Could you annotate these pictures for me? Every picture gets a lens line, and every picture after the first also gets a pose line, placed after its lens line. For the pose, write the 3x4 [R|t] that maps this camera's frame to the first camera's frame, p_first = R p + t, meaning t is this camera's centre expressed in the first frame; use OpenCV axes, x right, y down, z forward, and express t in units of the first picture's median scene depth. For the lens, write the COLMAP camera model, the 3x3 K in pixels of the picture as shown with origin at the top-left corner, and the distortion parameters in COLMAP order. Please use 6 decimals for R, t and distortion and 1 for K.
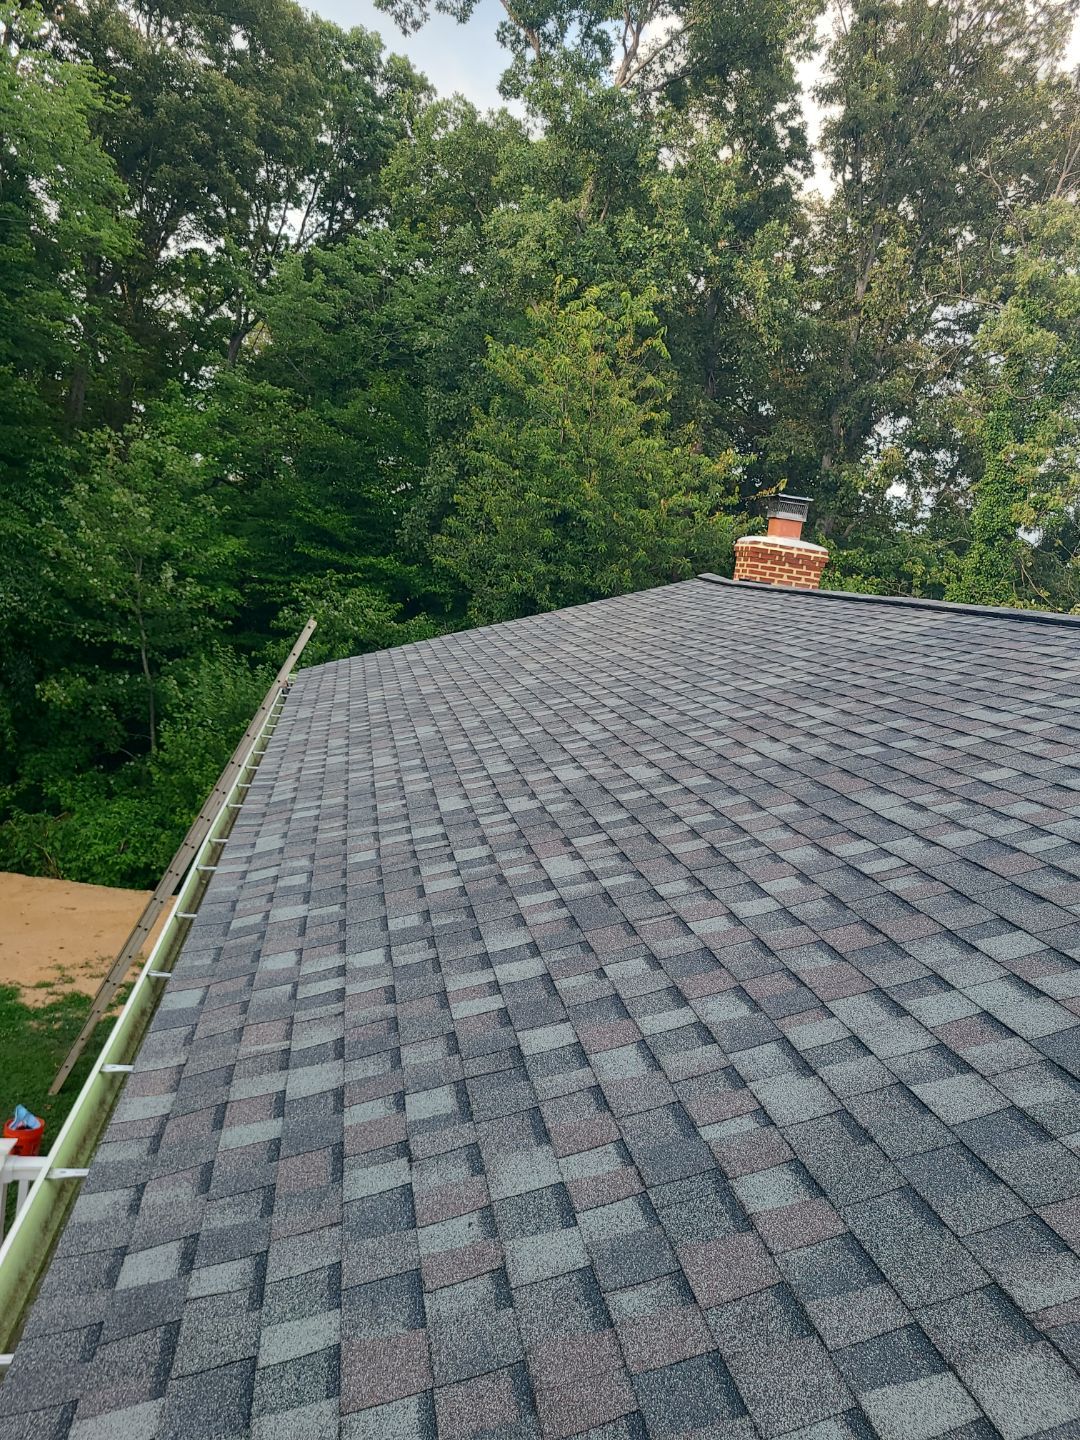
lens RADIAL K [[1084.1, 0, 557.0], [0, 1084.1, 745.8], [0, 0, 1]] dist [0.048707, -0.032934]
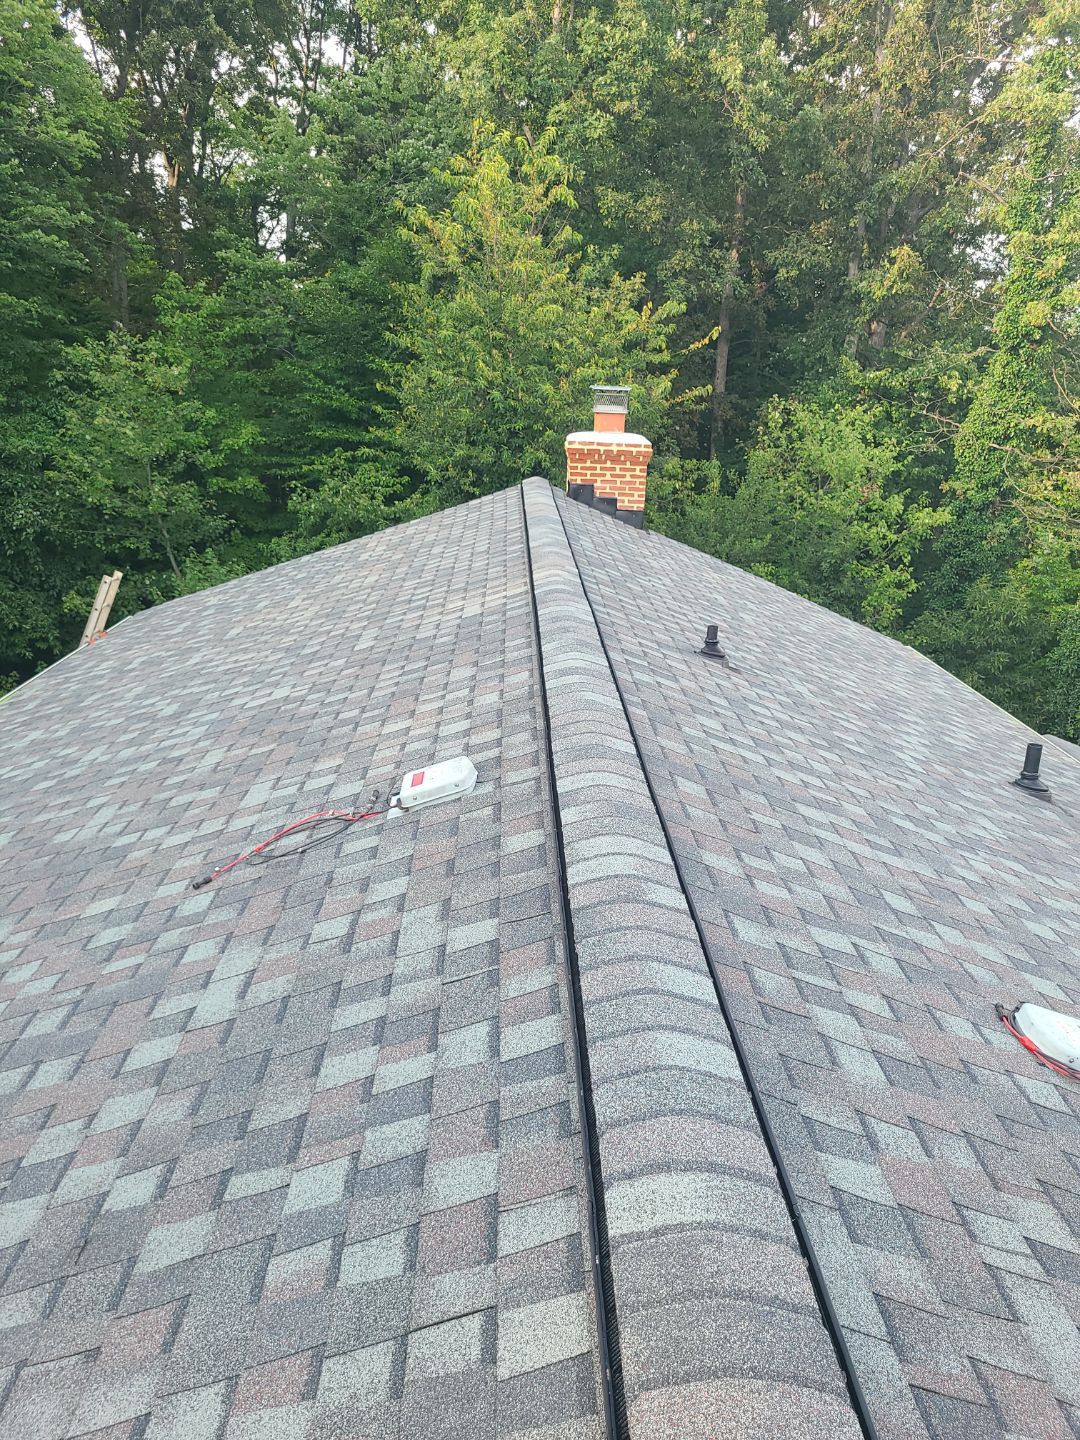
lens RADIAL K [[1078.5, 0, 564.1], [0, 1078.5, 729.4], [0, 0, 1]] dist [0.044729, -0.023766]
pose [[0.983193, -0.052152, -0.174964, 0.325093], [0.078624, 0.985863, 0.147962, -0.079880], [0.164774, -0.159232, 0.973393, 0.043908]]
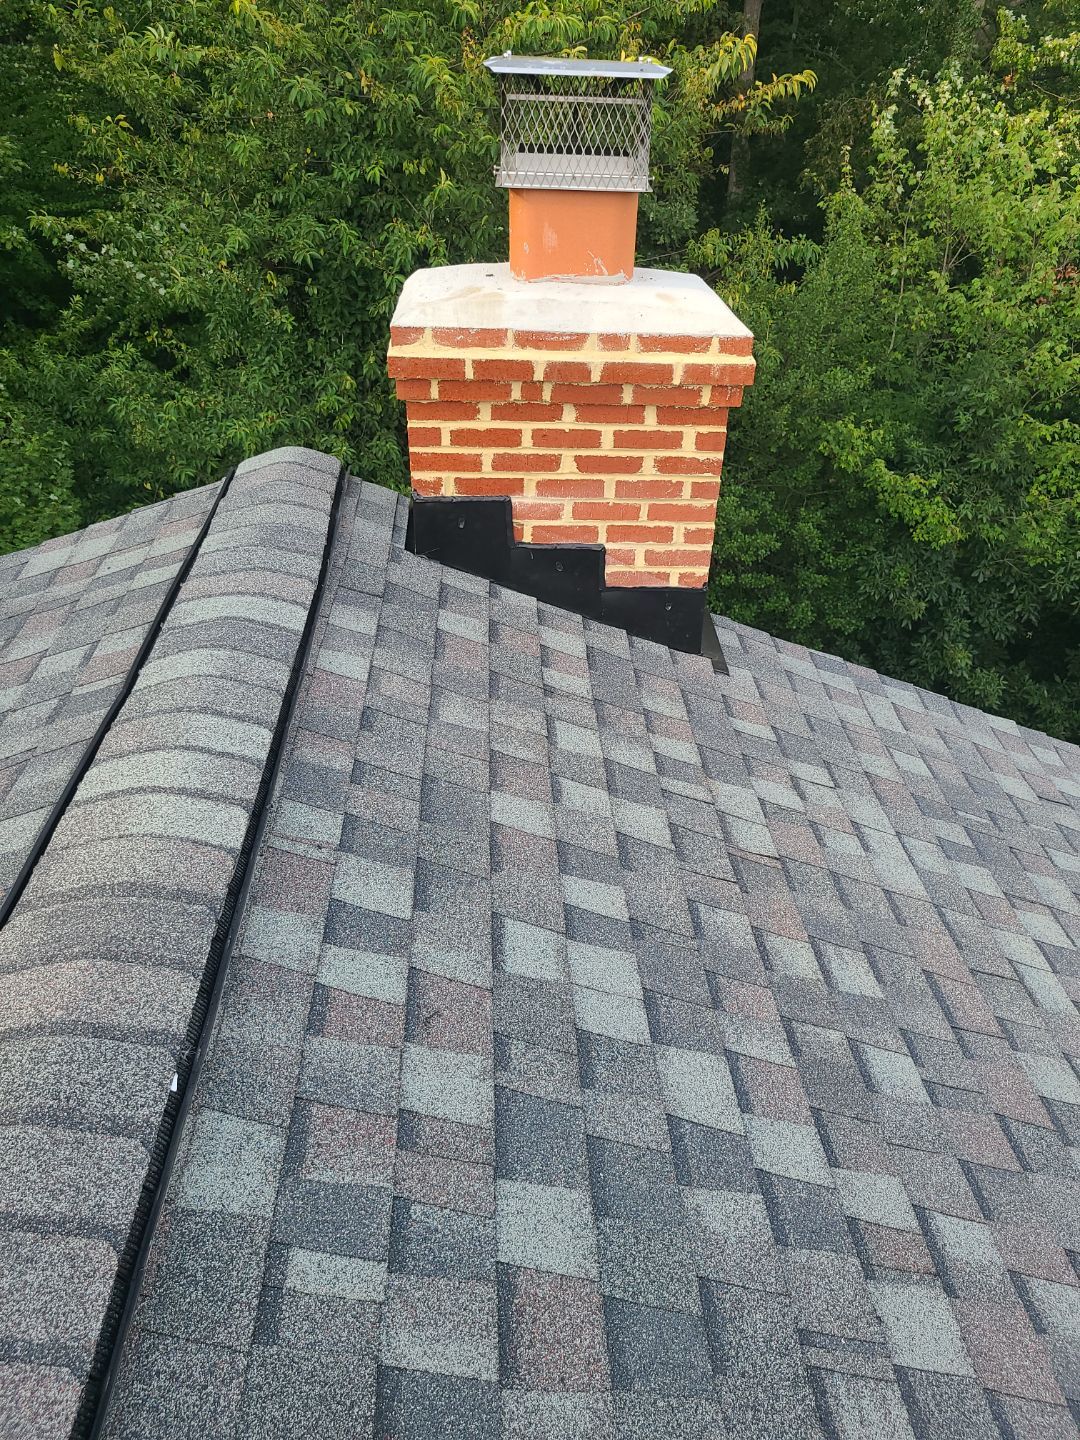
lens RADIAL K [[1084.1, 0, 566.1], [0, 1084.1, 688.9], [0, 0, 1]] dist [0.048707, -0.032934]
pose [[0.986466, -0.030570, -0.161092, 0.245186], [0.086177, 0.932491, 0.350762, -0.191974], [0.139494, -0.359897, 0.922505, 0.769348]]
